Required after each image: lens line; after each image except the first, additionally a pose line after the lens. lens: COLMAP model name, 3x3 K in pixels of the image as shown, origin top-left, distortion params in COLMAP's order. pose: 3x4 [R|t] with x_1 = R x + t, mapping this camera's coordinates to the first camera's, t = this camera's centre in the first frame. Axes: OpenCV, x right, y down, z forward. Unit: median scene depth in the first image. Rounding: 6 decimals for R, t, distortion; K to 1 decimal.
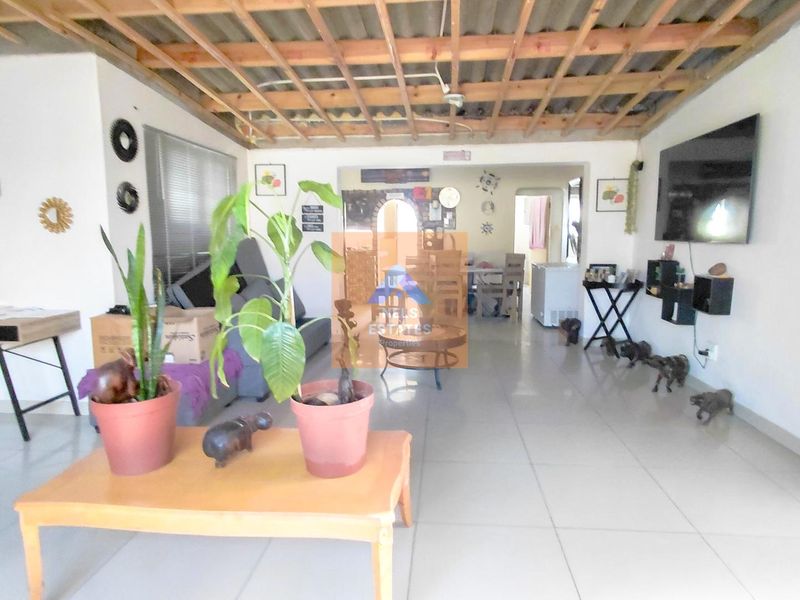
lens RADIAL K [[491.3, 0, 402.2], [0, 491.3, 303.3], [0, 0, 1]] dist [-0.000426, 0.003599]
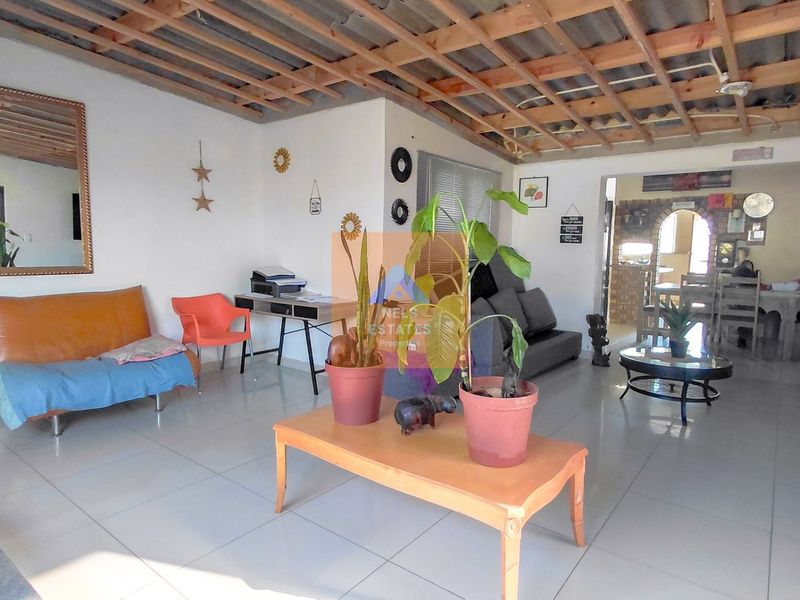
lens RADIAL K [[491.3, 0, 402.2], [0, 491.3, 303.3], [0, 0, 1]] dist [-0.000426, 0.003599]
pose [[0.838497, 0.080046, -0.538995, 0.112896], [-0.095092, 0.995468, -0.000096, 0.009732], [0.536545, 0.051334, 0.842309, -0.006883]]
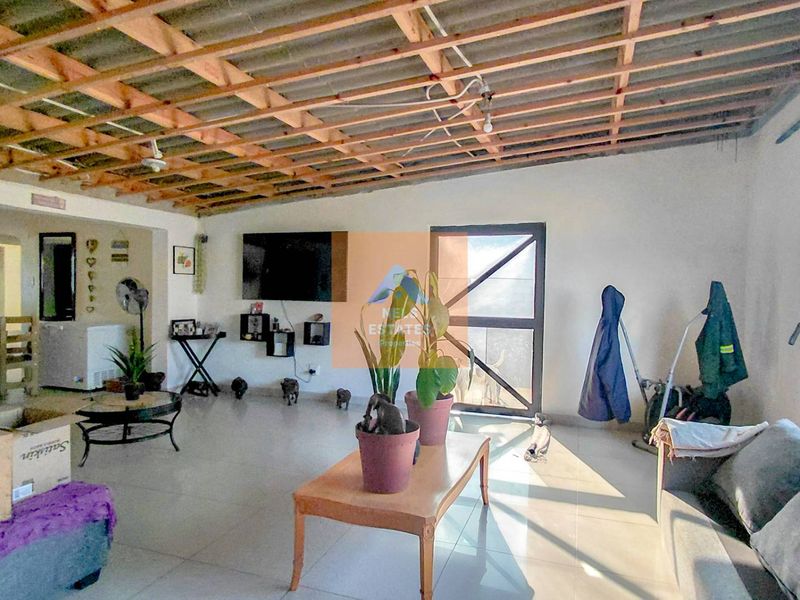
lens RADIAL K [[491.3, 0, 402.2], [0, 491.3, 303.3], [0, 0, 1]] dist [-0.000426, 0.003599]
pose [[0.267220, -0.021249, 0.963401, -0.929071], [0.122342, 0.992415, -0.012046, -0.069564], [-0.955838, 0.121083, 0.267793, 0.341981]]
